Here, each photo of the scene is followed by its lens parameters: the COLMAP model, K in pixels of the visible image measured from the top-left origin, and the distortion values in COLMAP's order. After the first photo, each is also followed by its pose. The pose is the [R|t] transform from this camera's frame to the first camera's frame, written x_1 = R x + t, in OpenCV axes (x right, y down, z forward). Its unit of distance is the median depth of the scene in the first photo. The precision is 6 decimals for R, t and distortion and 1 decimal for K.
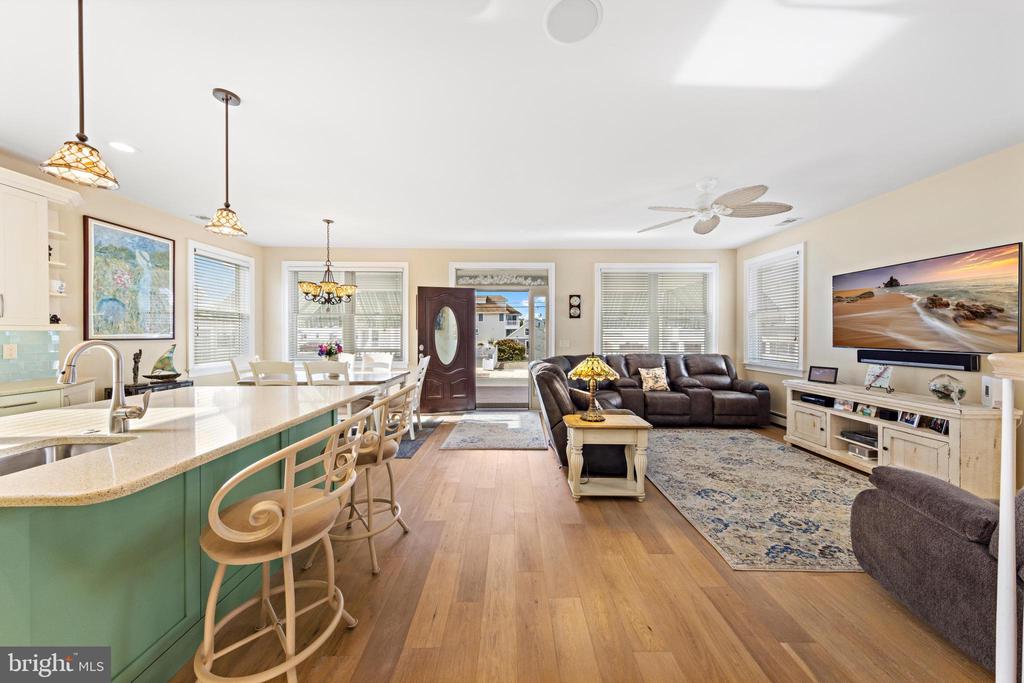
lens RADIAL K [[341.1, 0, 516.1], [0, 341.1, 338.1], [0, 0, 1]] dist [0.002466, 0.000071]
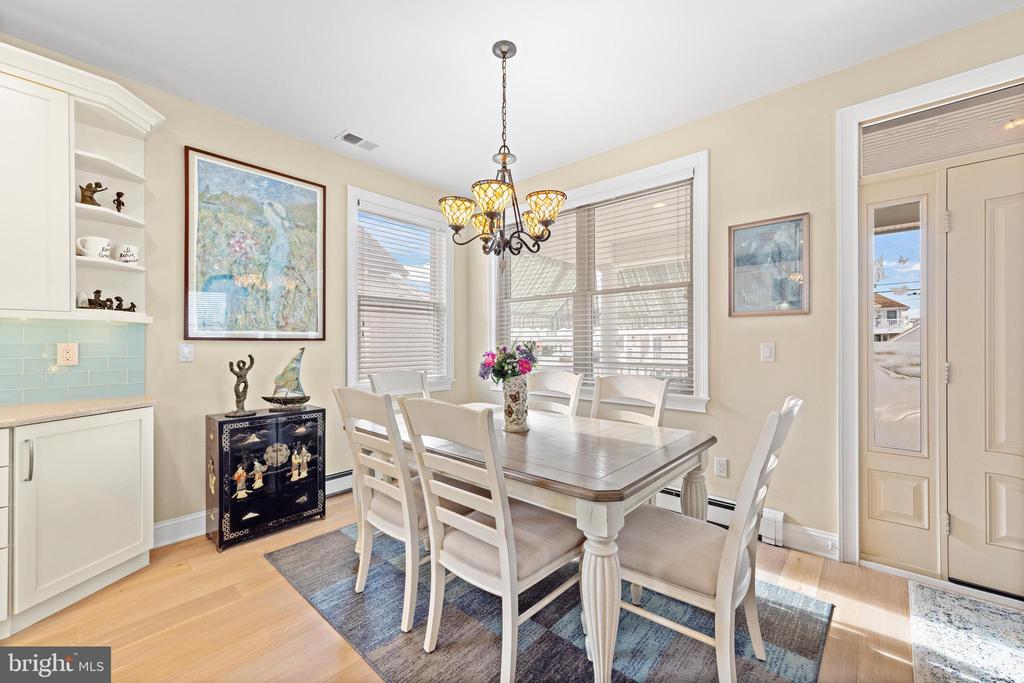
lens RADIAL K [[409.3, 0, 514.2], [0, 409.3, 342.3], [0, 0, 1]] dist [0.009122, 0.000294]
pose [[0.740864, -0.006959, -0.671620, -0.252963], [-0.002693, 0.999908, -0.013331, 0.019255], [0.671650, 0.011685, 0.740776, 0.774078]]
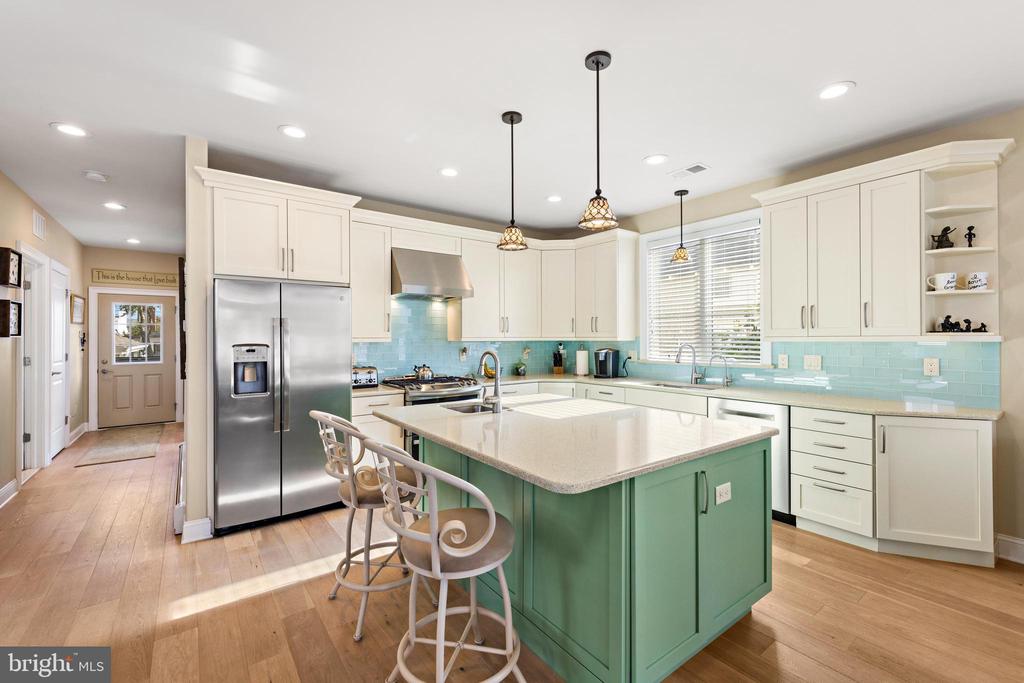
lens RADIAL K [[435.3, 0, 505.0], [0, 435.3, 337.0], [0, 0, 1]] dist [0.004811, 0.000346]
pose [[-0.811767, -0.003848, -0.583968, -0.023401], [-0.006443, 0.999976, 0.002367, -0.022916], [0.583945, 0.005684, -0.811773, 0.983066]]
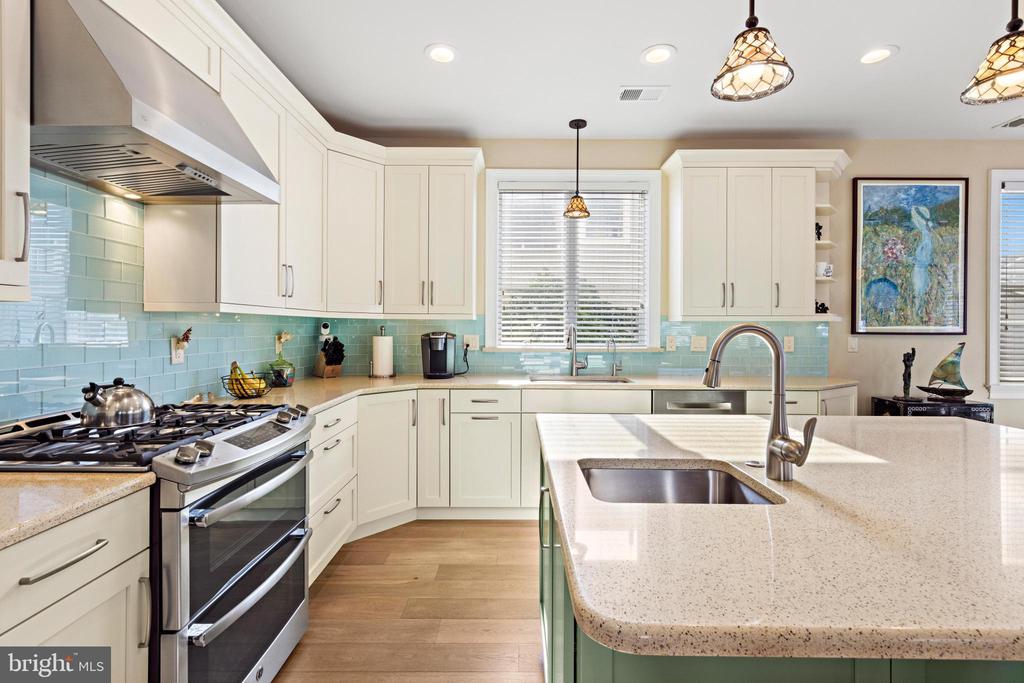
lens RADIAL K [[473.6, 0, 517.5], [0, 473.6, 326.6], [0, 0, 1]] dist [0.004397, 0.000689]
pose [[-0.013692, -0.007958, -0.999875, -0.125856], [-0.015372, 0.999852, -0.007747, 0.009512], [0.999788, 0.015264, -0.013812, 0.212294]]
